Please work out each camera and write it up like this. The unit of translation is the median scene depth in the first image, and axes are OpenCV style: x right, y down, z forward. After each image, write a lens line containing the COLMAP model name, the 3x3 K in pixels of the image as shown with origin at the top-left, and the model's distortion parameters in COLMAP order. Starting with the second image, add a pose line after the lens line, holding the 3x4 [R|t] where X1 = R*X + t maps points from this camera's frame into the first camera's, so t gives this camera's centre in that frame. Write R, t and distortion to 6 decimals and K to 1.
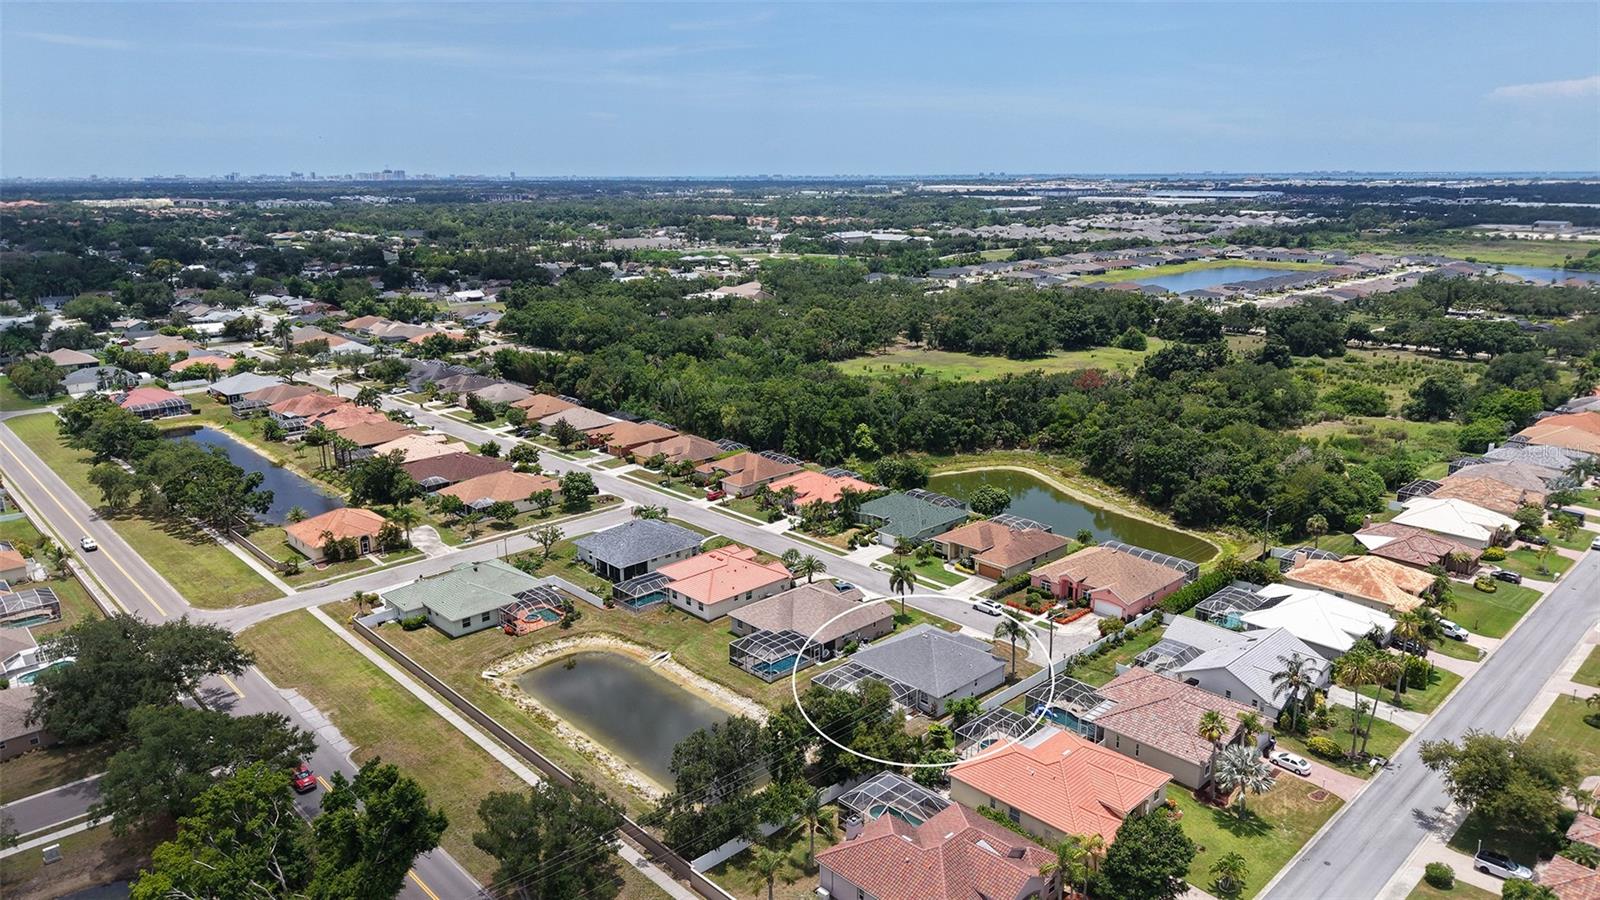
lens RADIAL K [[1062.2, 0, 800.0], [0, 1062.2, 450.0], [0, 0, 1]] dist [0.028816, -0.027349]
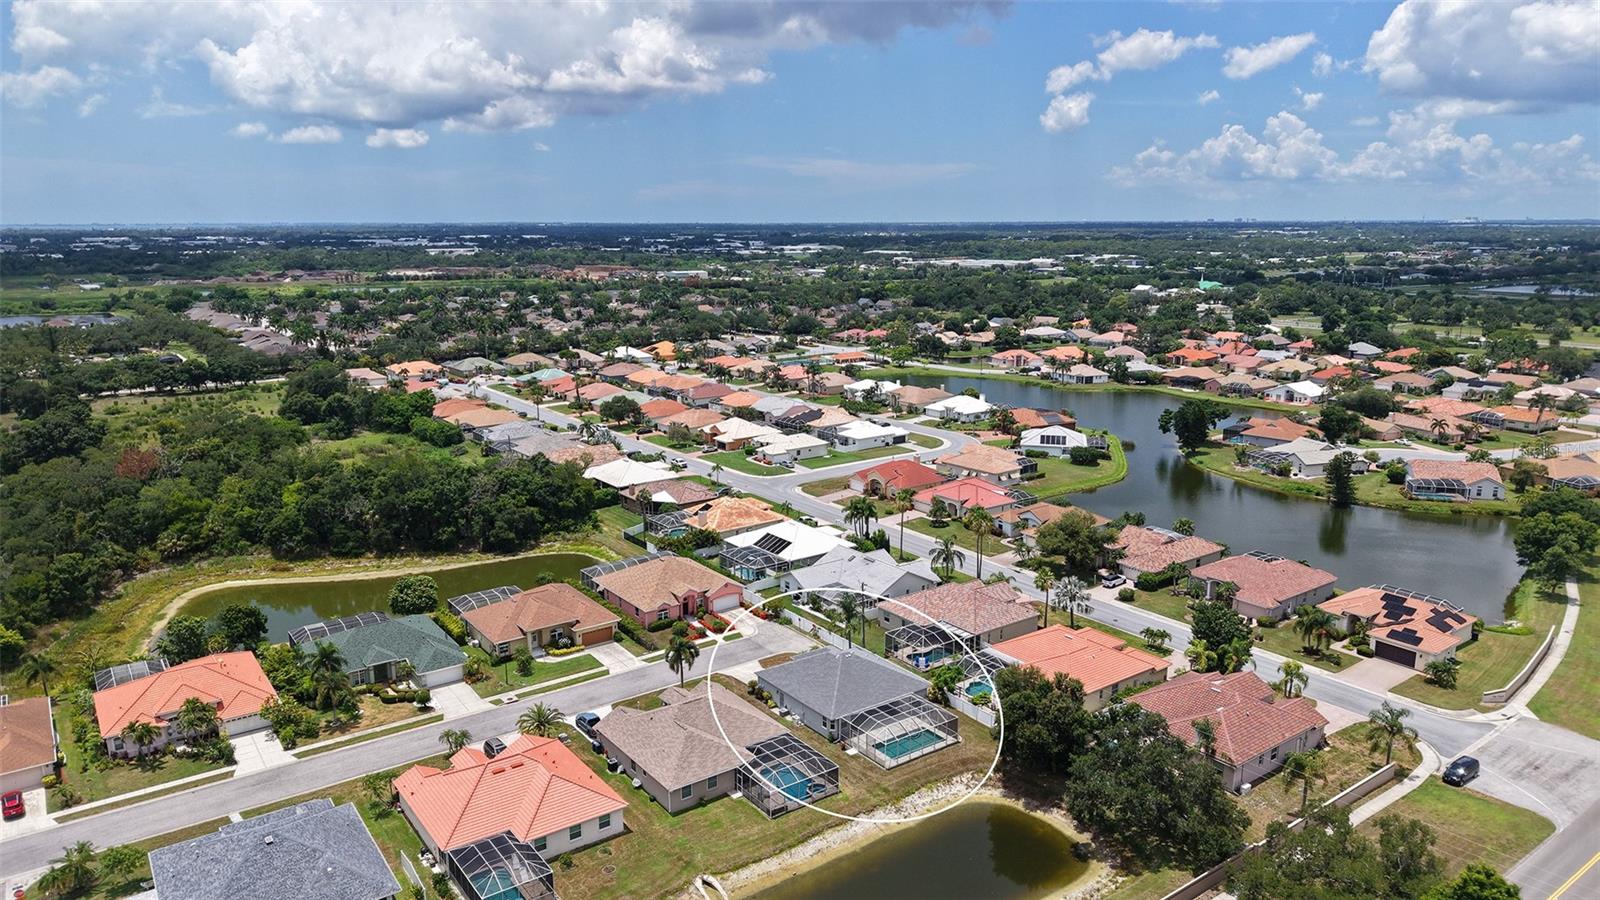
lens RADIAL K [[1062.2, 0, 800.0], [0, 1062.2, 450.0], [0, 0, 1]] dist [0.028816, -0.027349]
pose [[0.133673, -0.208998, 0.968737, -0.512859], [0.254718, 0.951916, 0.170221, -0.113342], [-0.957732, 0.224001, 0.180480, 0.569495]]
